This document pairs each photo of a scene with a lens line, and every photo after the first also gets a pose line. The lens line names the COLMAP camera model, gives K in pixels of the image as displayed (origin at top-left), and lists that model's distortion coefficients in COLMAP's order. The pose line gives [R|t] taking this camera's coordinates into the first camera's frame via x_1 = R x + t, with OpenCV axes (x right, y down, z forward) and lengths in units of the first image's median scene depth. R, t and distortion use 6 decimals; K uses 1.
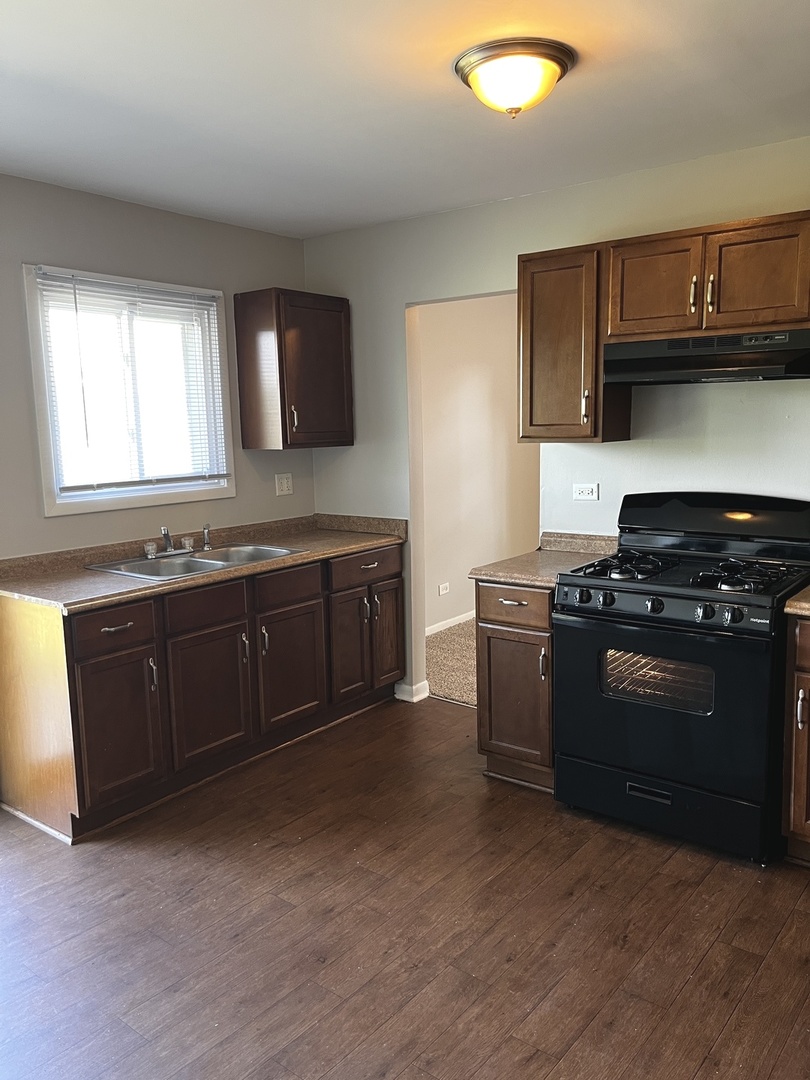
lens RADIAL K [[830.1, 0, 405.2], [0, 830.1, 539.4], [0, 0, 1]] dist [0.037600, -0.020535]
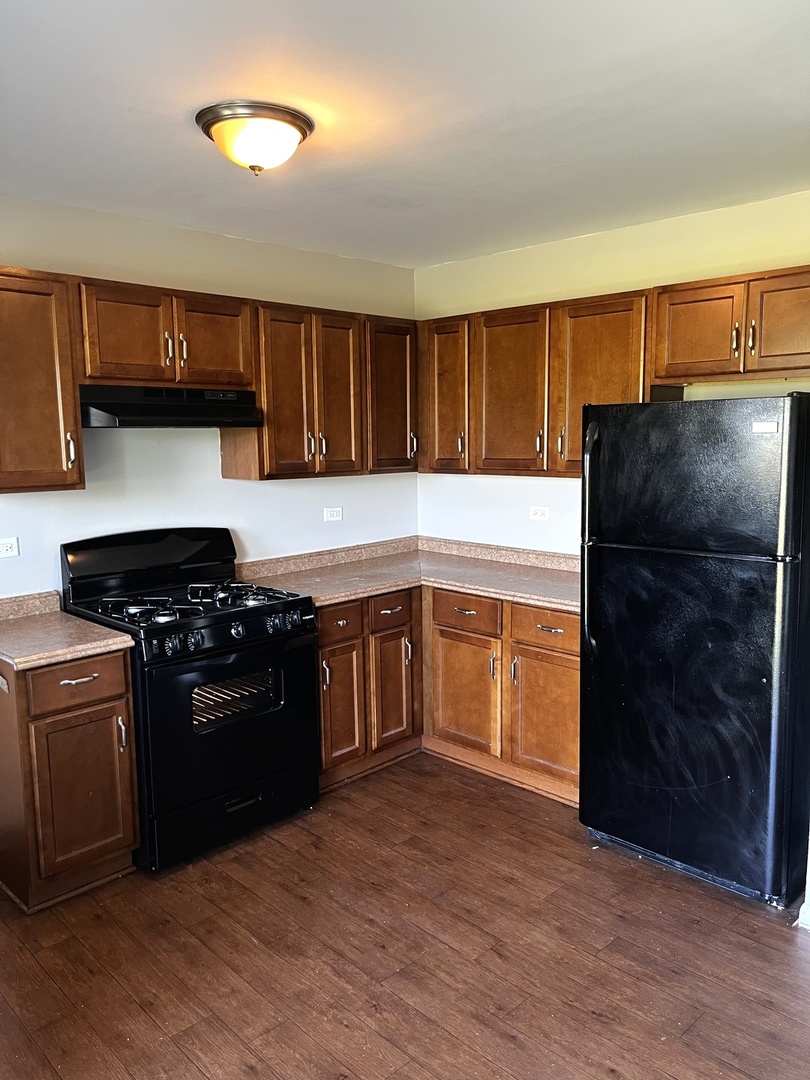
lens RADIAL K [[830.1, 0, 405.5], [0, 830.1, 540.7], [0, 0, 1]] dist [0.037600, -0.020535]
pose [[0.127088, -0.110509, 0.985716, -0.776960], [0.151188, 0.984320, 0.090860, -0.108309], [-0.980301, 0.137481, 0.141803, 0.631053]]
